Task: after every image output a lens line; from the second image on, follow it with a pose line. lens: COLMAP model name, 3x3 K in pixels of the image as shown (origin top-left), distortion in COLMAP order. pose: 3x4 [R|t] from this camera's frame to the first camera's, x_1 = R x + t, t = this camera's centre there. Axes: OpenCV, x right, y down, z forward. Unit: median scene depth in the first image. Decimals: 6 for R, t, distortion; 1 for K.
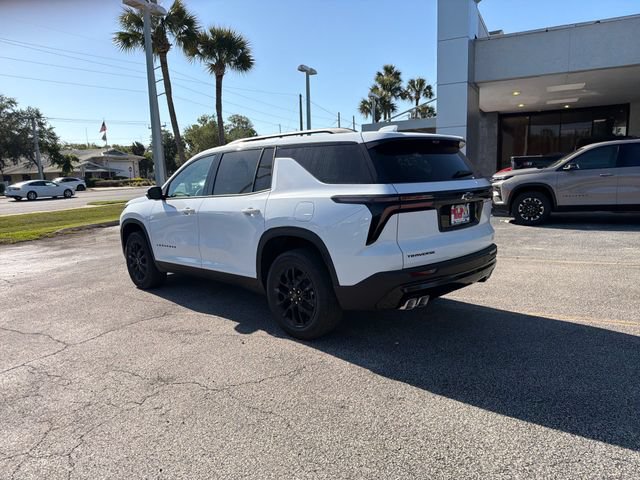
lens RADIAL K [[449.1, 0, 313.5], [0, 449.1, 241.7], [0, 0, 1]] dist [0.054799, -0.068710]
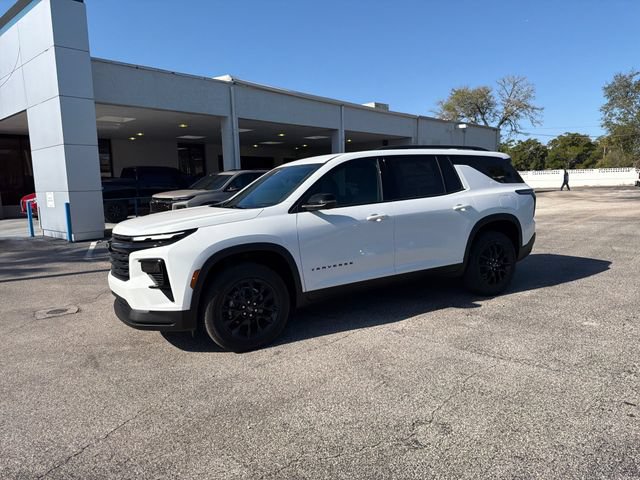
lens RADIAL K [[449.1, 0, 316.5], [0, 449.1, 240.2], [0, 0, 1]] dist [0.054799, -0.068710]
pose [[0.277743, -0.092695, 0.956173, -1.244008], [0.165733, 0.985033, 0.047352, -0.089918], [-0.946251, 0.145318, 0.288949, 0.902428]]
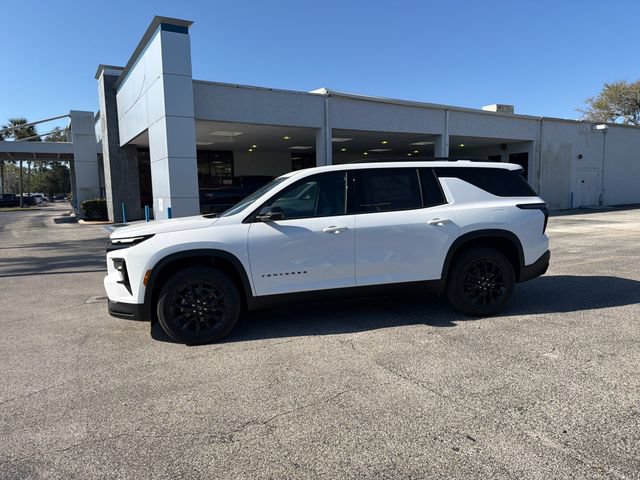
lens RADIAL K [[449.1, 0, 315.4], [0, 449.1, 241.3], [0, 0, 1]] dist [0.054799, -0.068710]
pose [[0.547503, -0.065490, 0.834237, -1.136273], [0.130423, 0.991428, -0.007766, -0.043388], [-0.826578, 0.113056, 0.551351, 0.546069]]
